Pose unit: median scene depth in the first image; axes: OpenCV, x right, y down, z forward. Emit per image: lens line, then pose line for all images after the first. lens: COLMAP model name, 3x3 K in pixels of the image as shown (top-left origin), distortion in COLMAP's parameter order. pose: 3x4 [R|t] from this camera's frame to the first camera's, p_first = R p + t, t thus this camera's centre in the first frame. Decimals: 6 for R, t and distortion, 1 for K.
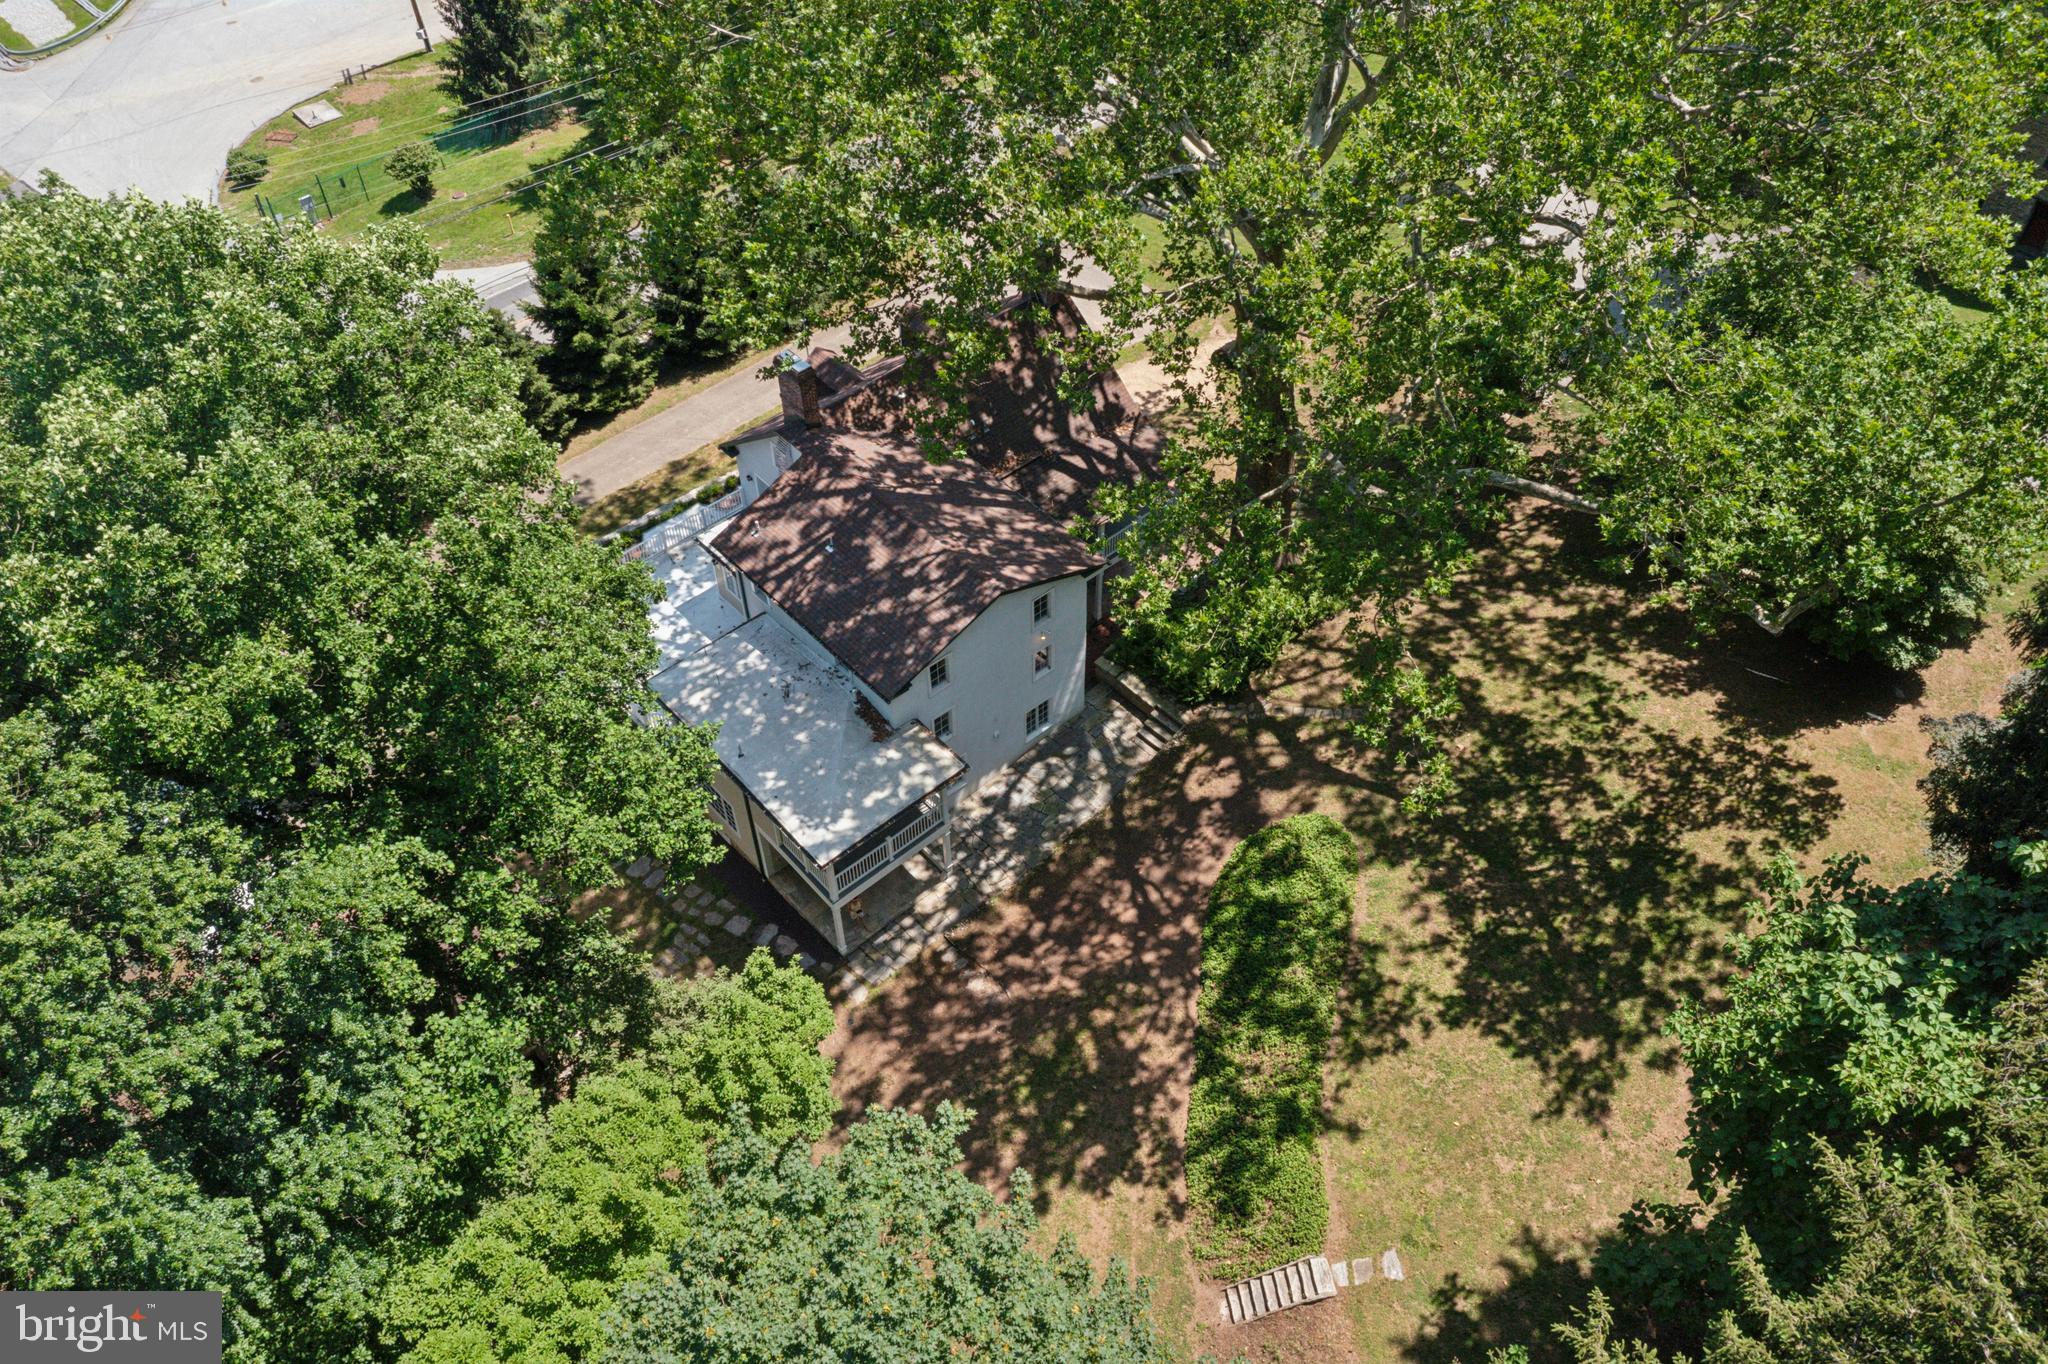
lens RADIAL K [[1616.1, 0, 1017.4], [0, 1616.1, 668.7], [0, 0, 1]] dist [-0.014535, -0.029792]
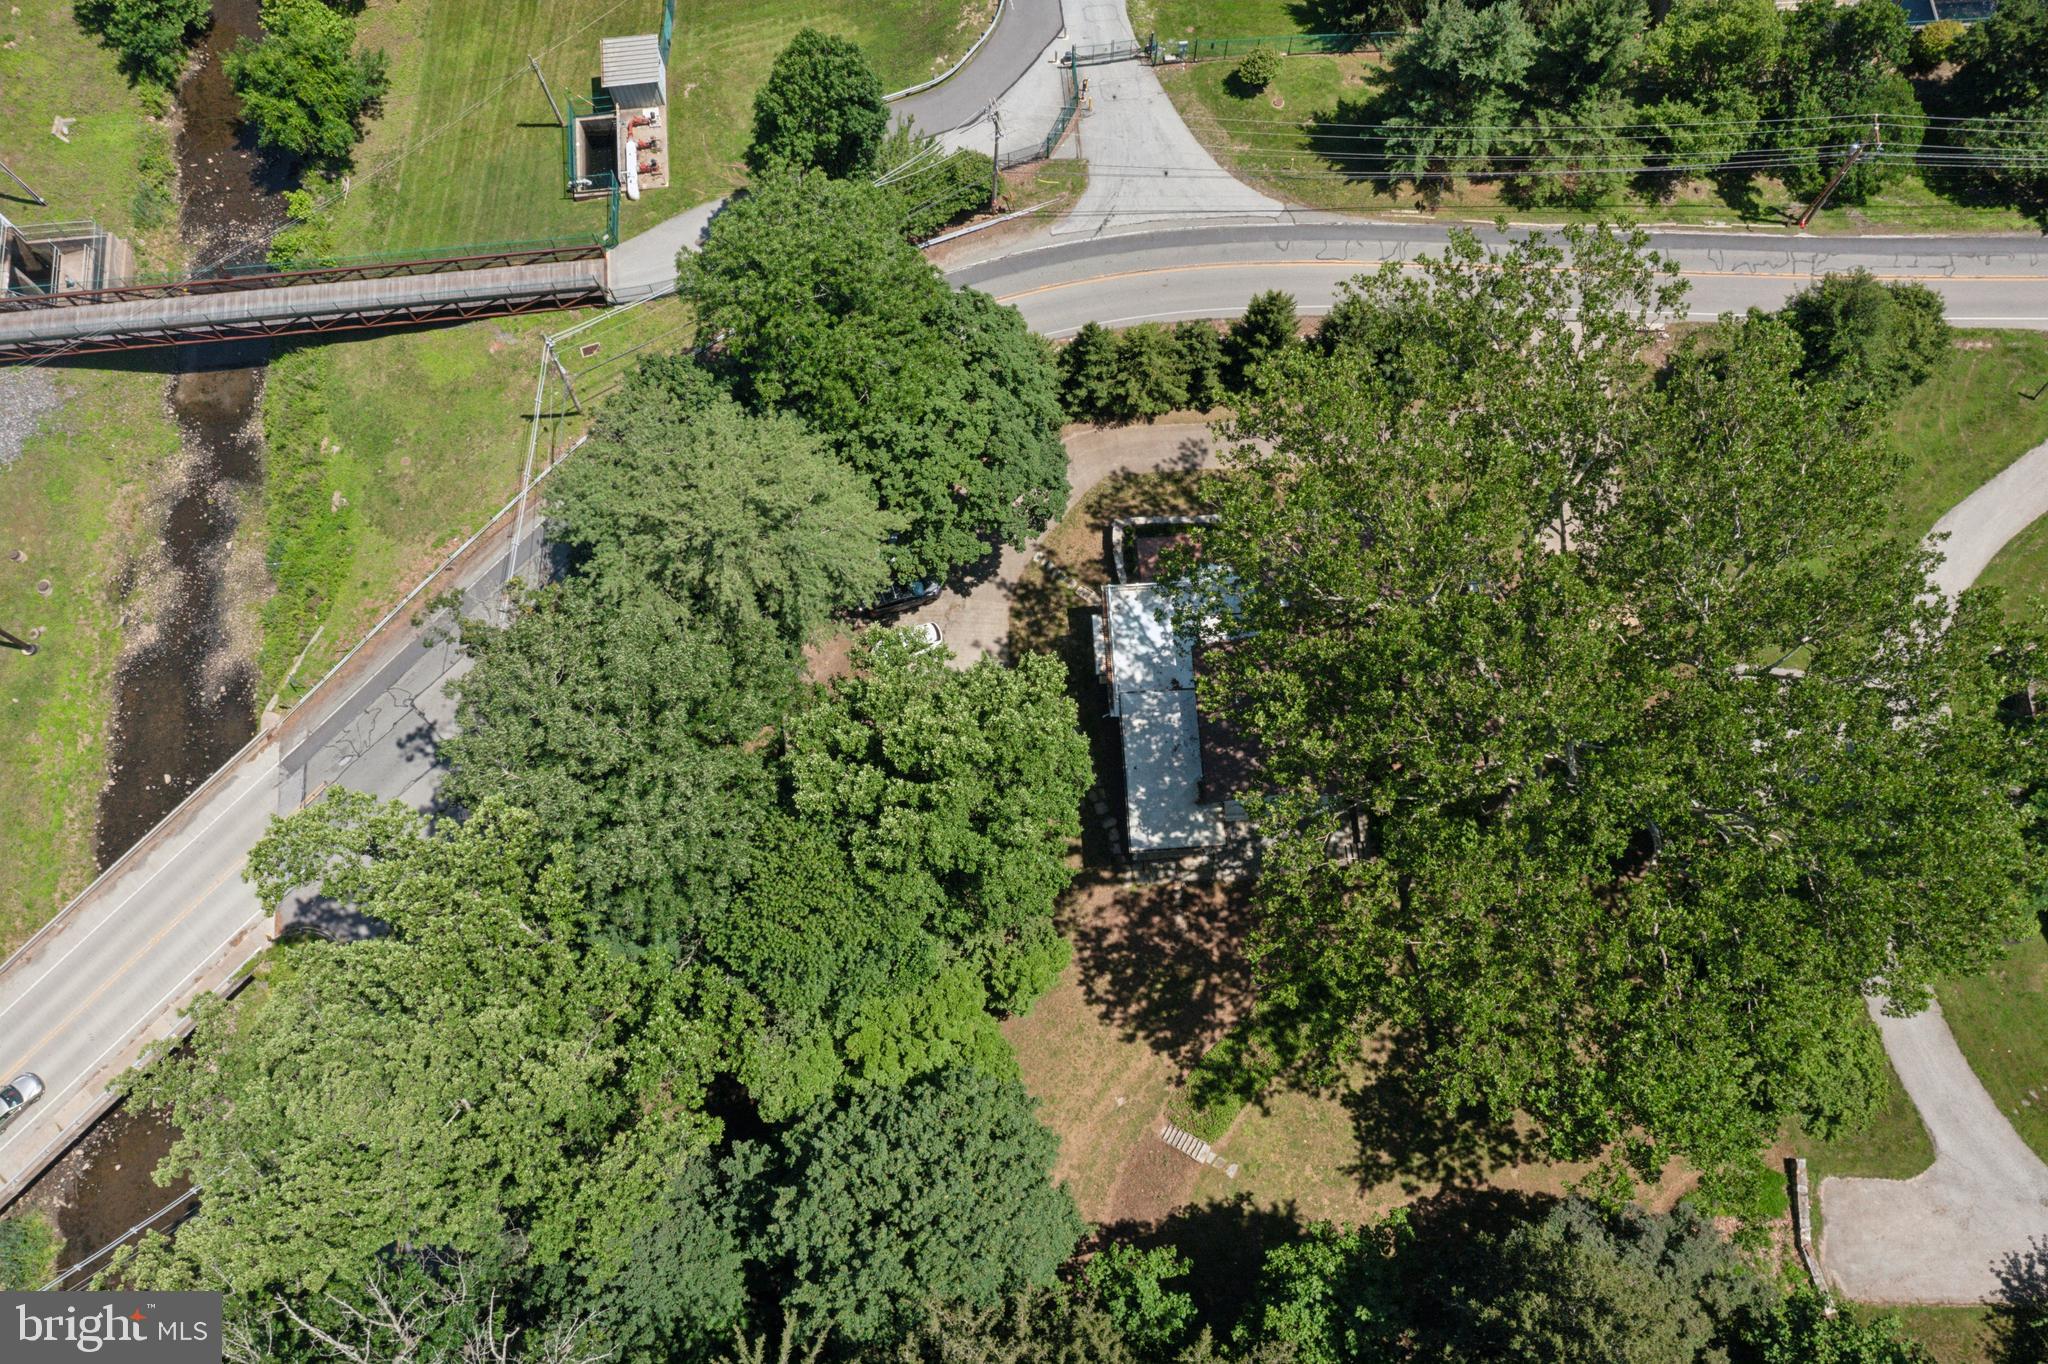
lens RADIAL K [[1616.1, 0, 1020.2], [0, 1616.1, 685.7], [0, 0, 1]] dist [-0.014535, -0.029792]
pose [[0.785963, 0.592855, -0.175456, -0.001428], [-0.452204, 0.744745, 0.490781, -0.939784], [0.421632, -0.306394, 0.853434, -0.696374]]
